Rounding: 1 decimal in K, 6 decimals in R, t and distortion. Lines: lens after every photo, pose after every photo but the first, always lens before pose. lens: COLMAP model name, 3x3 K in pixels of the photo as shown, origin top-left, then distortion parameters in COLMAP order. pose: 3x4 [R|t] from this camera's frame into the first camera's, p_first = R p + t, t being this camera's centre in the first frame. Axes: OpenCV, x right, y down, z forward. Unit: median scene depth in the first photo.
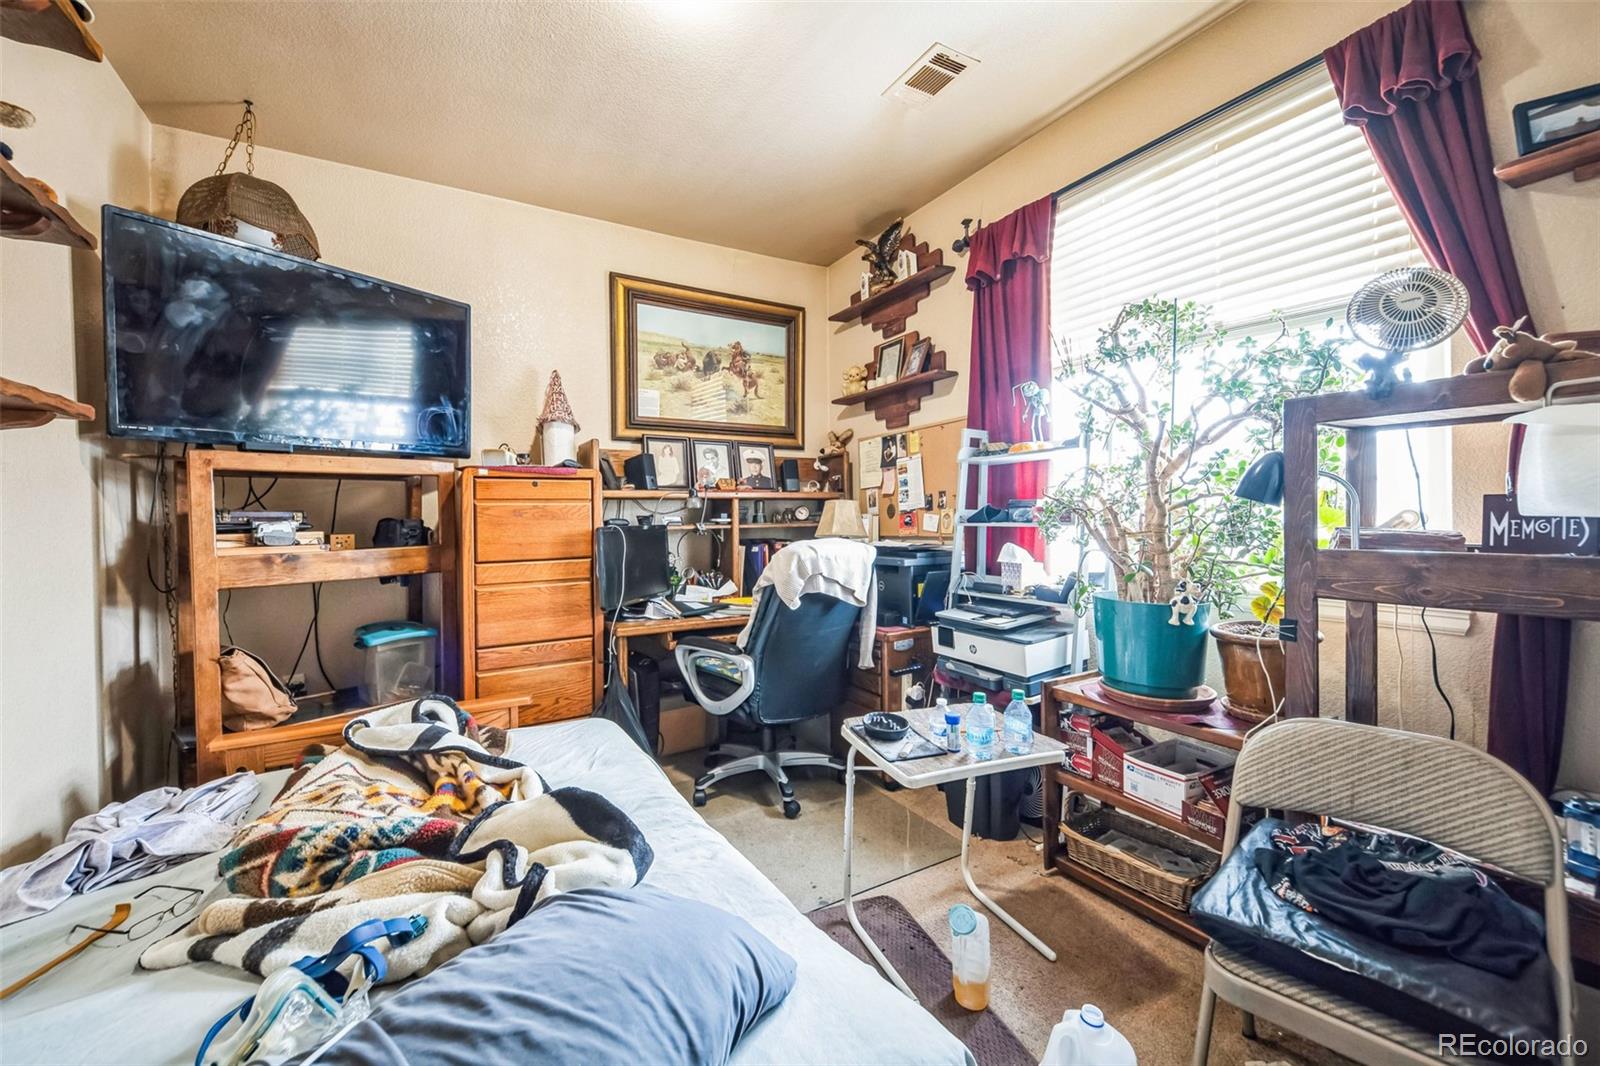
lens RADIAL K [[633.1, 0, 800.0], [0, 633.1, 533.0], [0, 0, 1]] dist [0.000026, -0.000127]
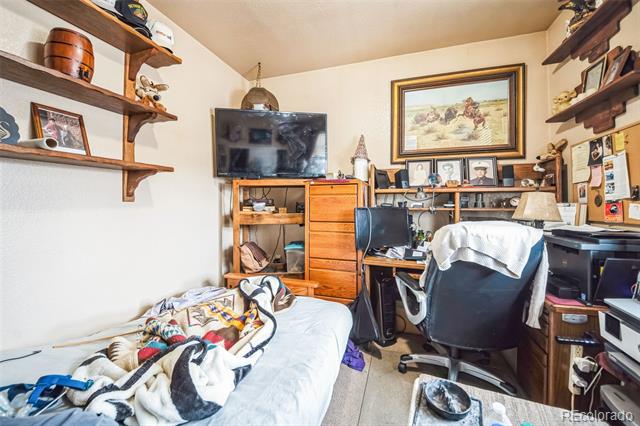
lens RADIAL K [[260.2, 0, 318.5], [0, 260.2, 201.4], [0, 0, 1]] dist [0.000270, -0.011983]
pose [[0.647832, 0.011418, -0.761697, 0.177226], [-0.027993, 0.999569, -0.008824, -0.014481], [0.761269, 0.027039, 0.647873, 0.285969]]
